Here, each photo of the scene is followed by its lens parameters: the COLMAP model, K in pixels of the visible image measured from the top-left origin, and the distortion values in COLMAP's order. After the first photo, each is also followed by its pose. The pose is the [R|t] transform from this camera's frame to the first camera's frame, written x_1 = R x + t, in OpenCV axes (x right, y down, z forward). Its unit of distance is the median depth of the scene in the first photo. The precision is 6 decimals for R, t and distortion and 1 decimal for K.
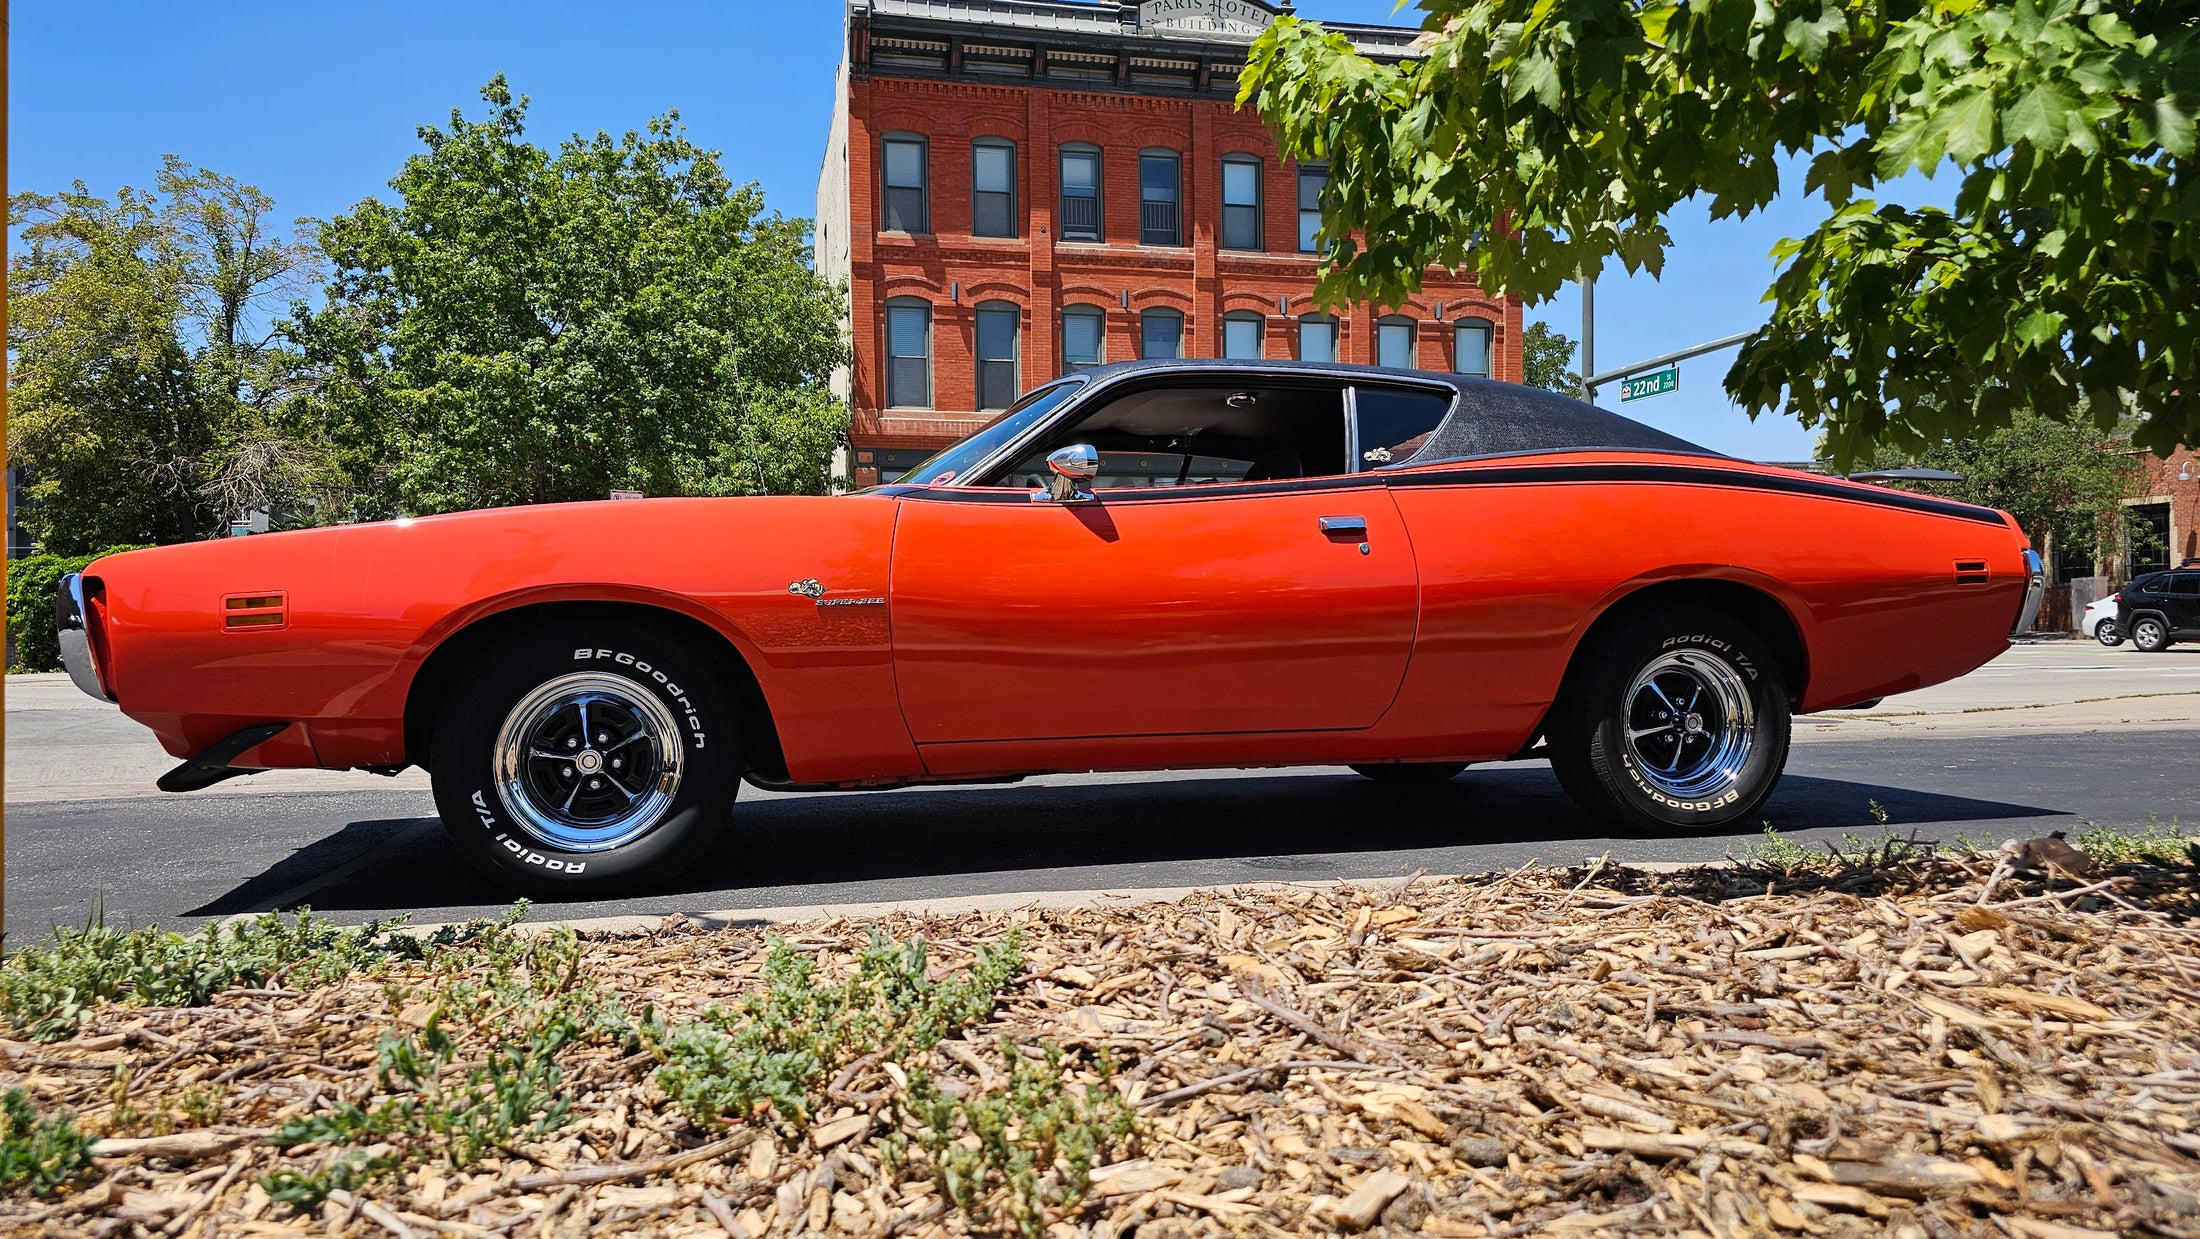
lens RADIAL K [[1495.2, 0, 1100.0], [0, 1495.2, 619.5], [0, 0, 1]] dist [0.040787, -0.050440]
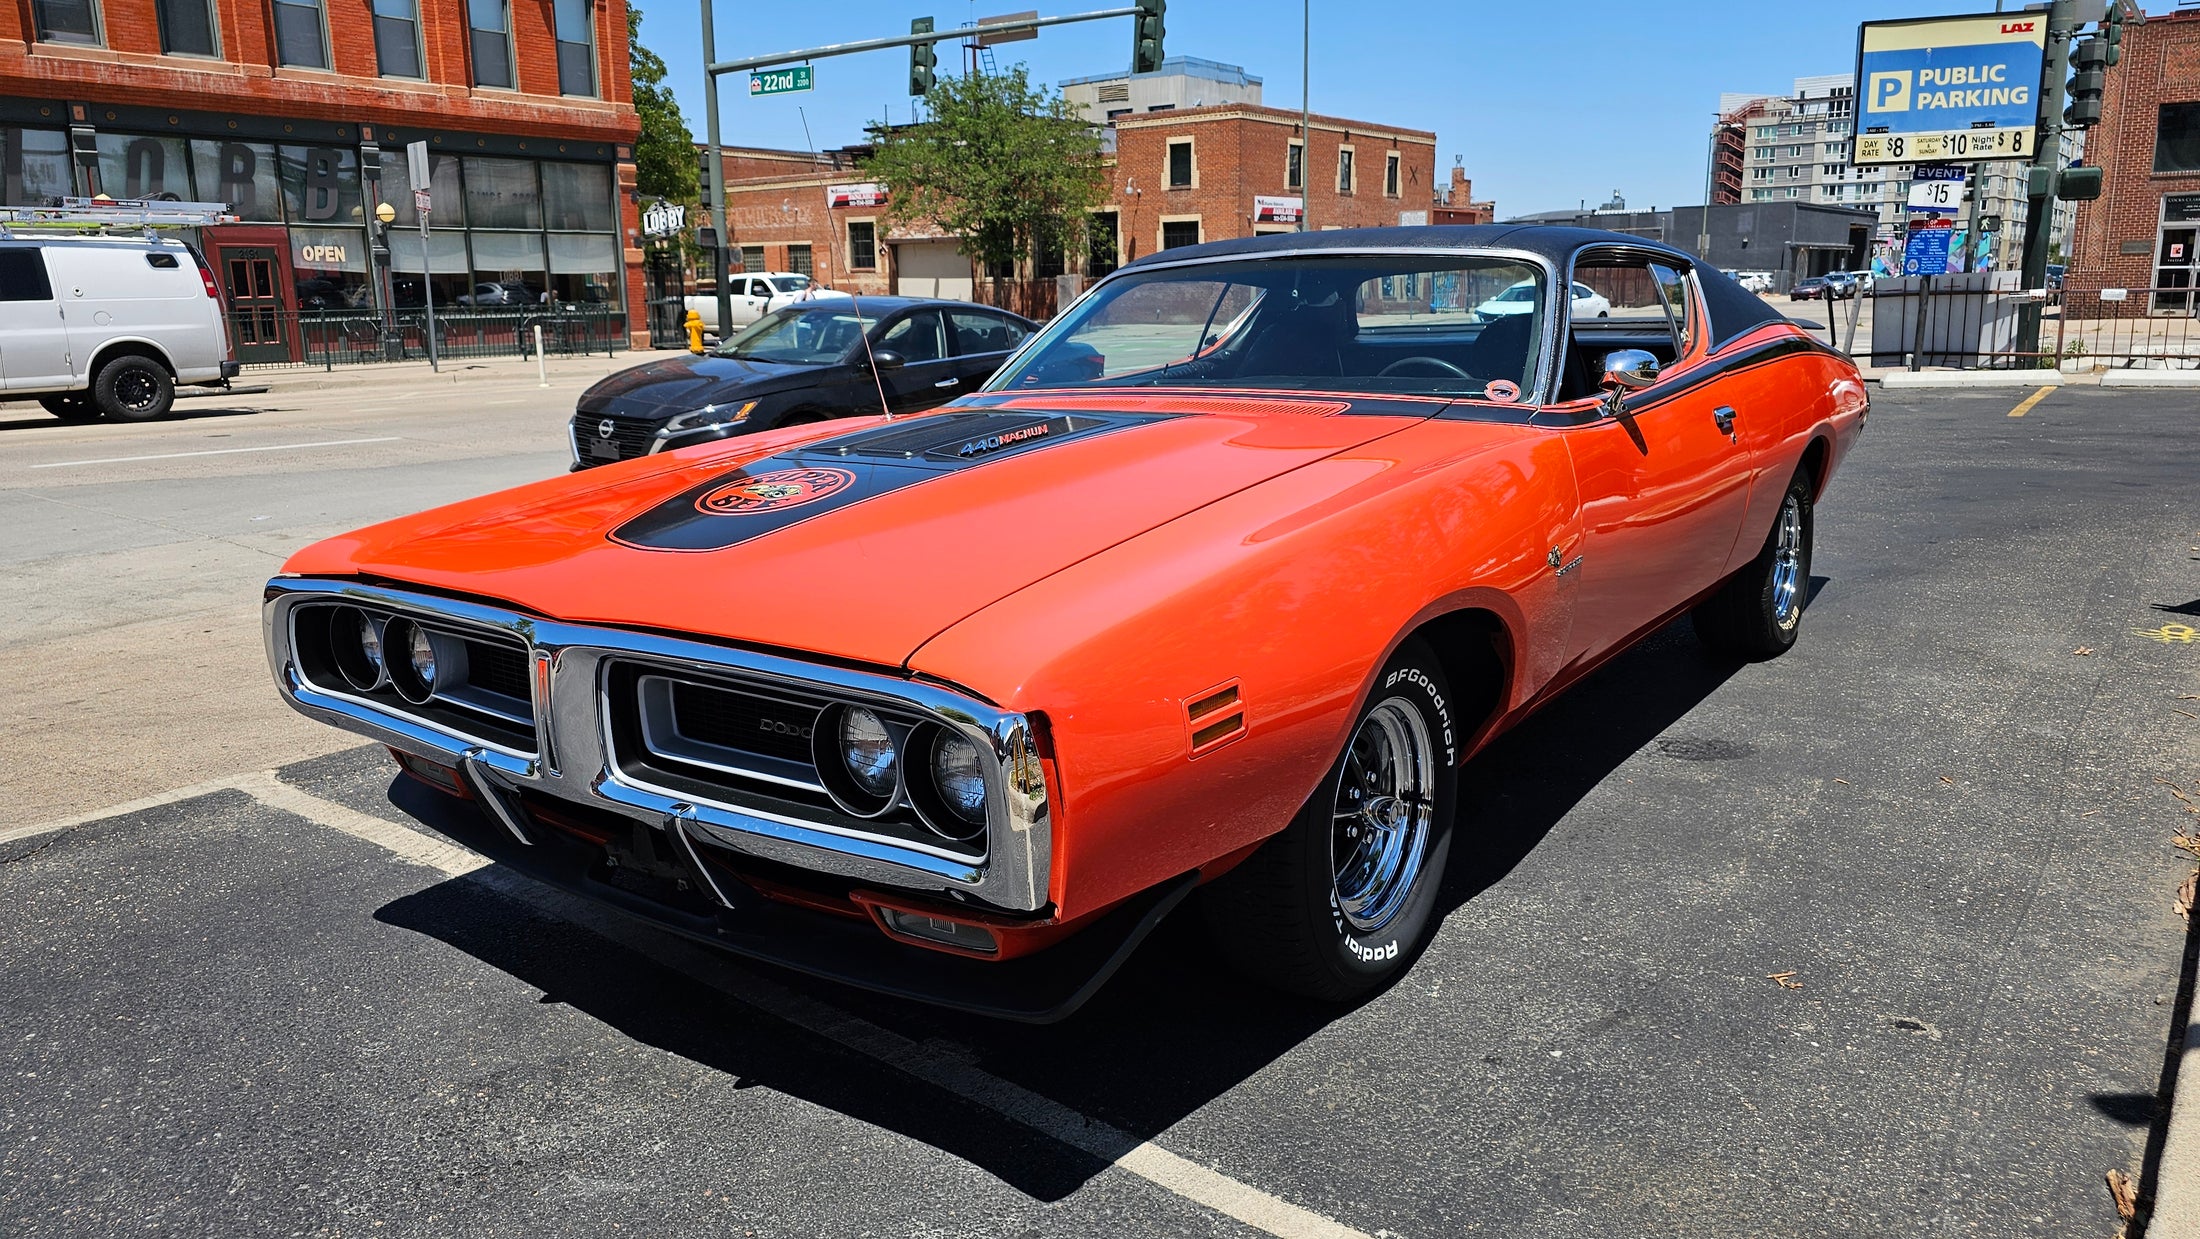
lens RADIAL K [[1473.4, 0, 1100.0], [0, 1473.4, 619.5], [0, 0, 1]] dist [0.041618, -0.032455]
pose [[0.782794, -0.132583, 0.607993, -0.103719], [-0.001658, 0.976591, 0.215098, -0.018875], [-0.622279, -0.169385, 0.764250, 0.061467]]
